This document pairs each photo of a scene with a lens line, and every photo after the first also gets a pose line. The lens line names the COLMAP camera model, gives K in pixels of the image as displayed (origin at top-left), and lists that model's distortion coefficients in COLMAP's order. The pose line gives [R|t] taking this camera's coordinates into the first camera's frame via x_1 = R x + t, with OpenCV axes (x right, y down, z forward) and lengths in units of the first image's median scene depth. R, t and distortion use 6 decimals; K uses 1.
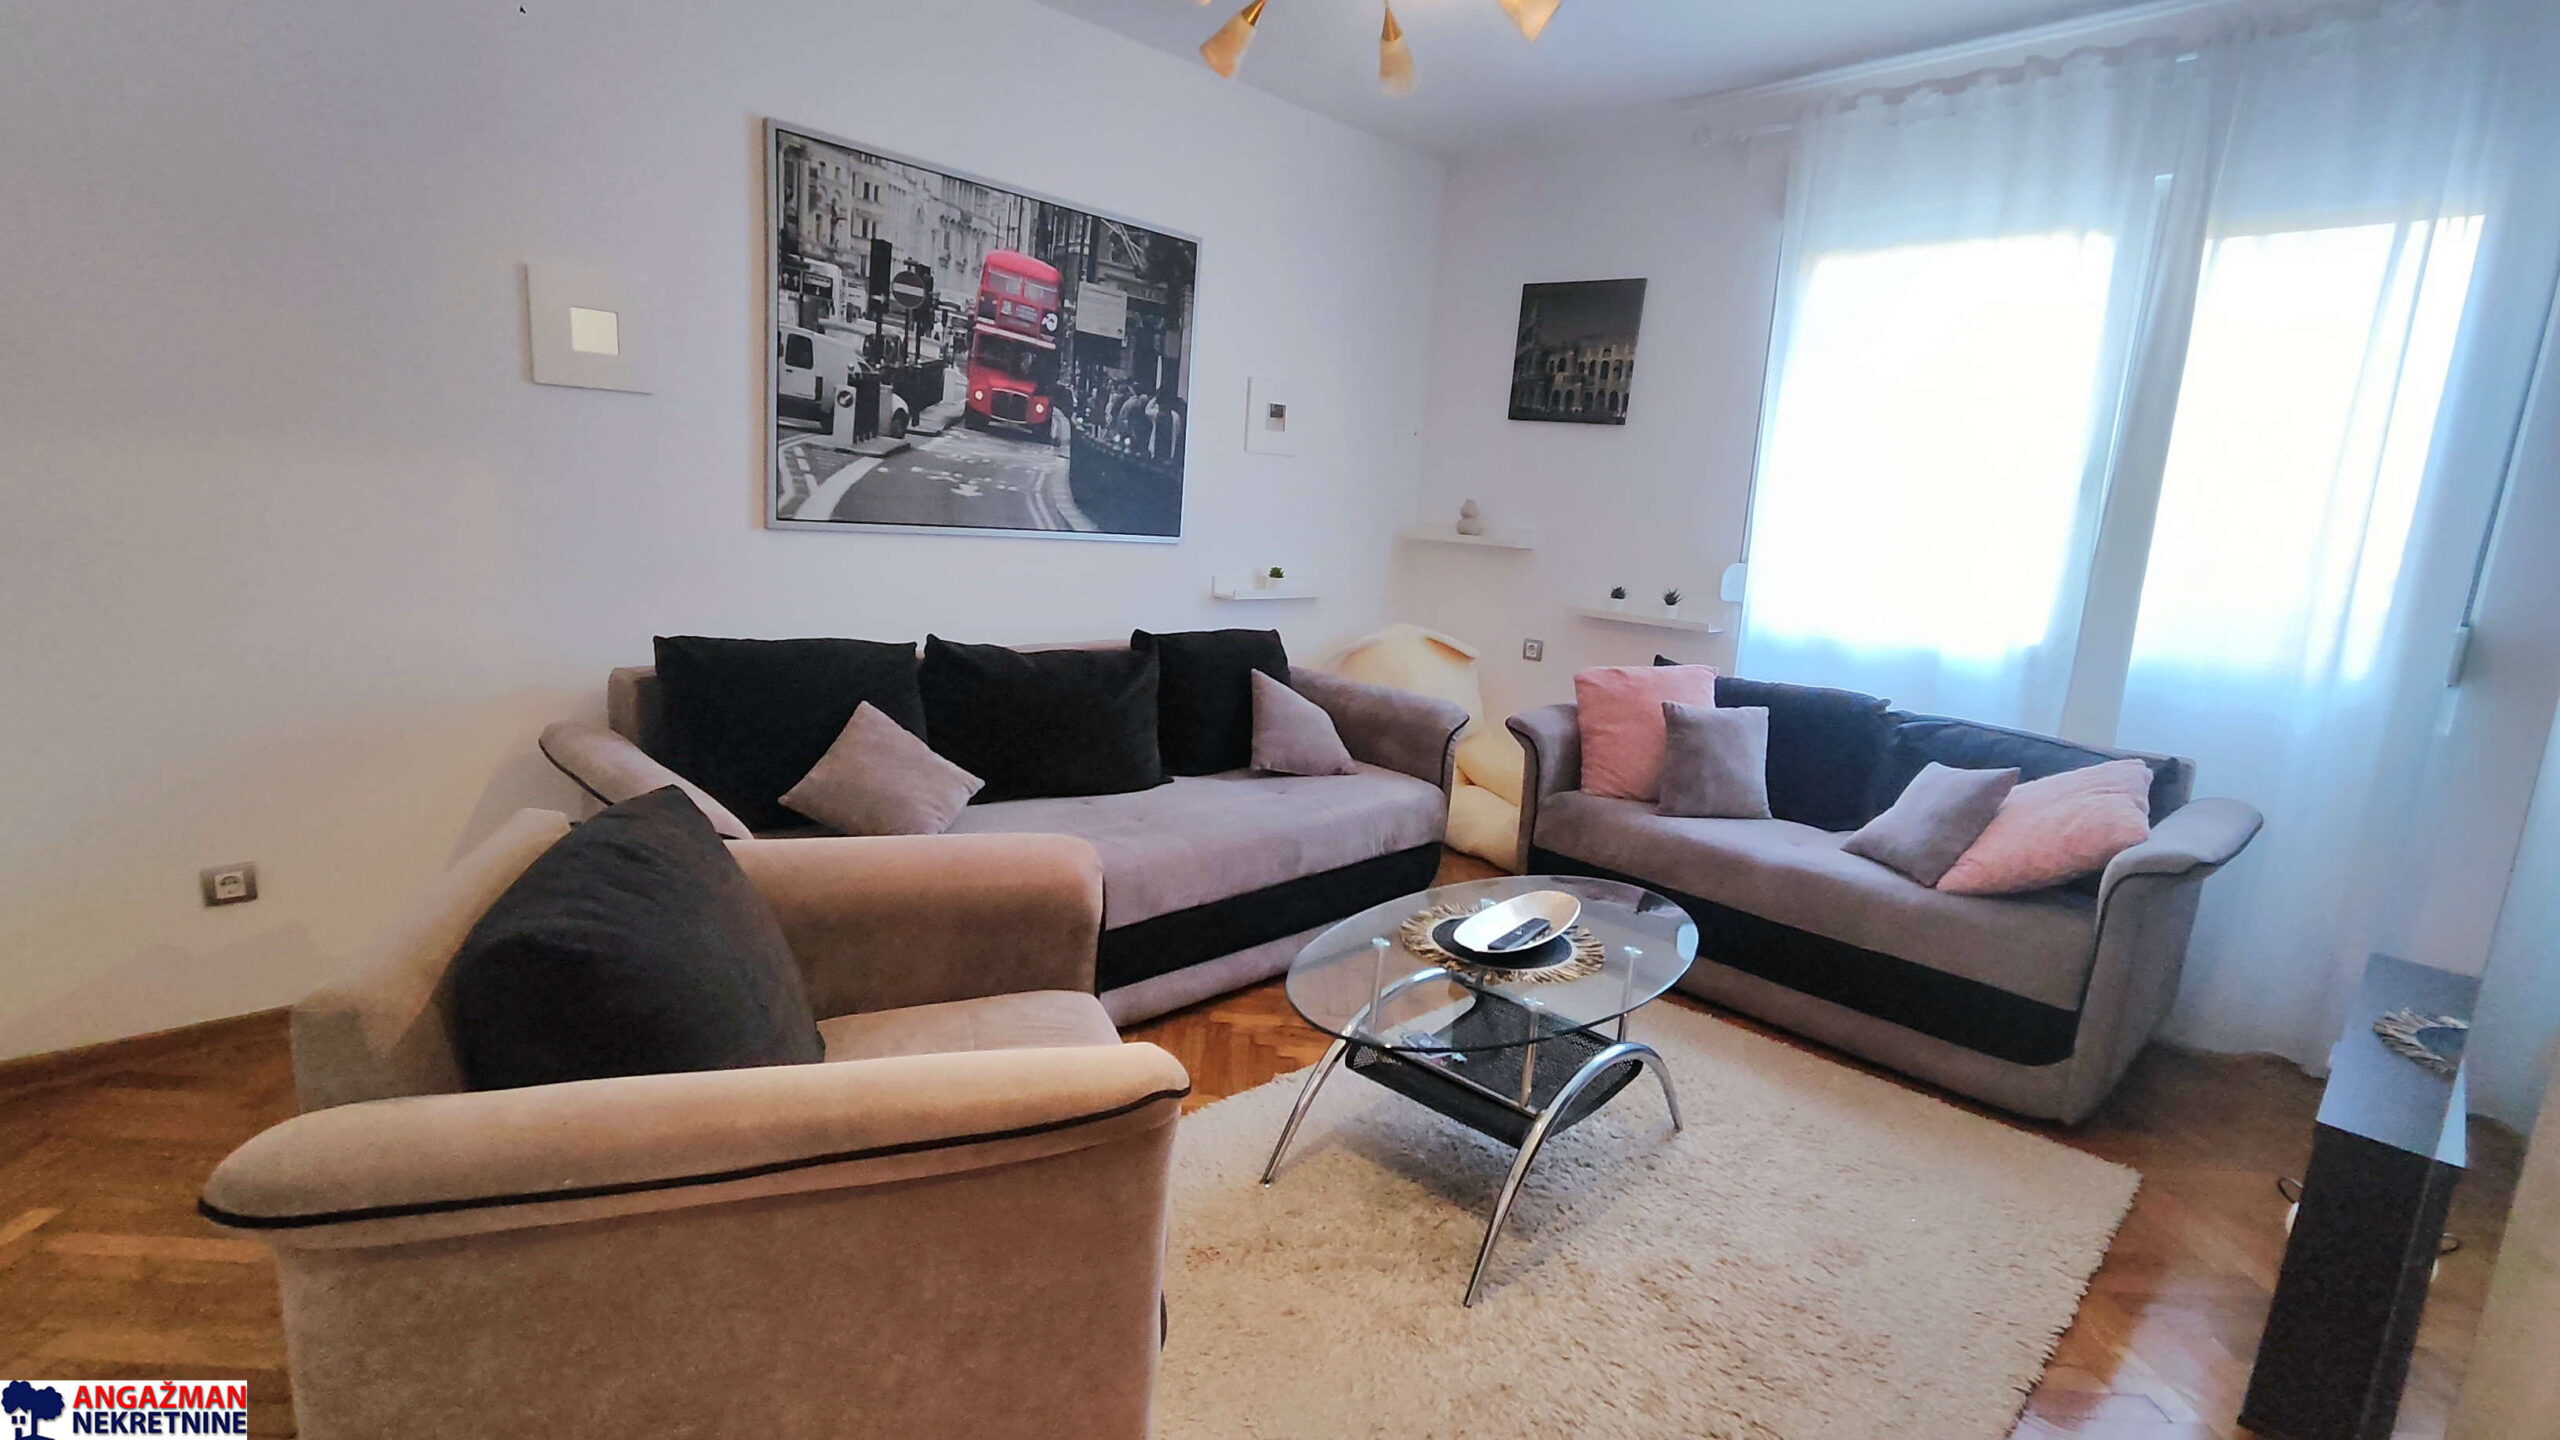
lens RADIAL K [[1166.9, 0, 1289.8], [0, 1166.9, 713.5], [0, 0, 1]] dist [-0.003590, 0.006498]
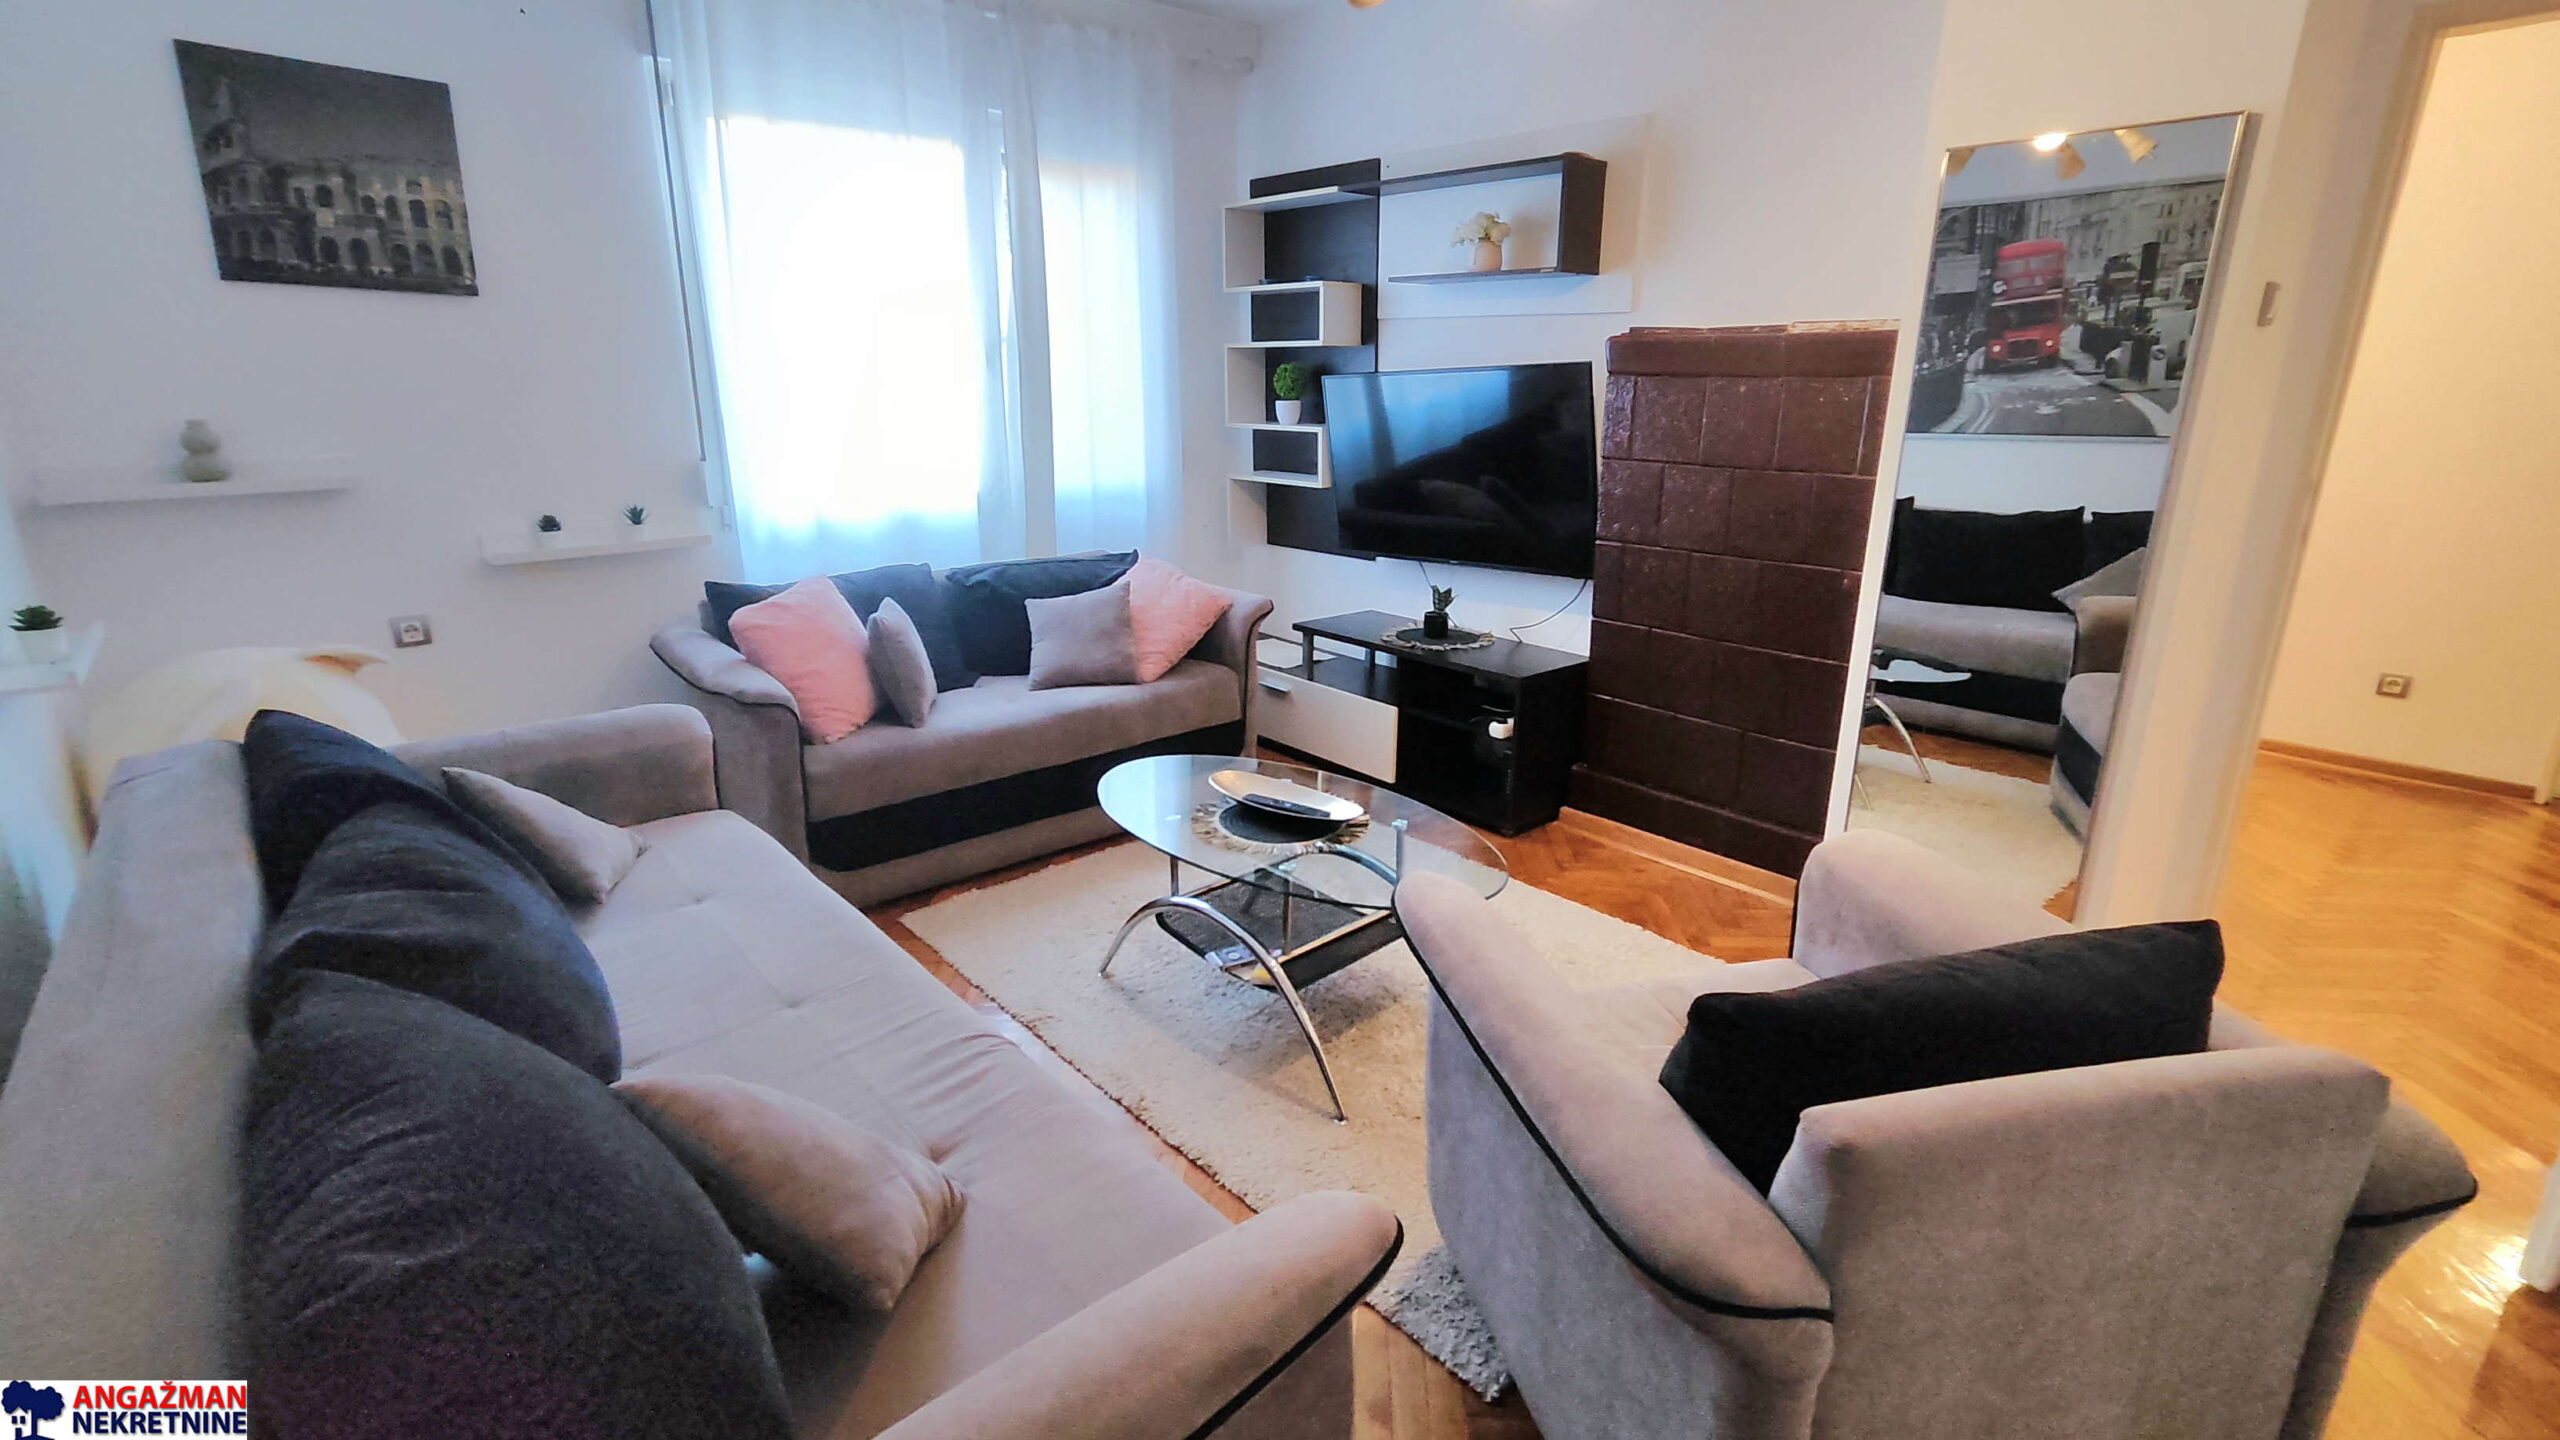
lens RADIAL K [[1166.9, 0, 1287.8], [0, 1166.9, 699.1], [0, 0, 1]] dist [-0.003590, 0.006498]
pose [[0.063621, -0.324083, 0.943887, -0.441892], [0.207063, 0.929508, 0.305189, -0.129257], [-0.976257, 0.176028, 0.126242, 0.453499]]
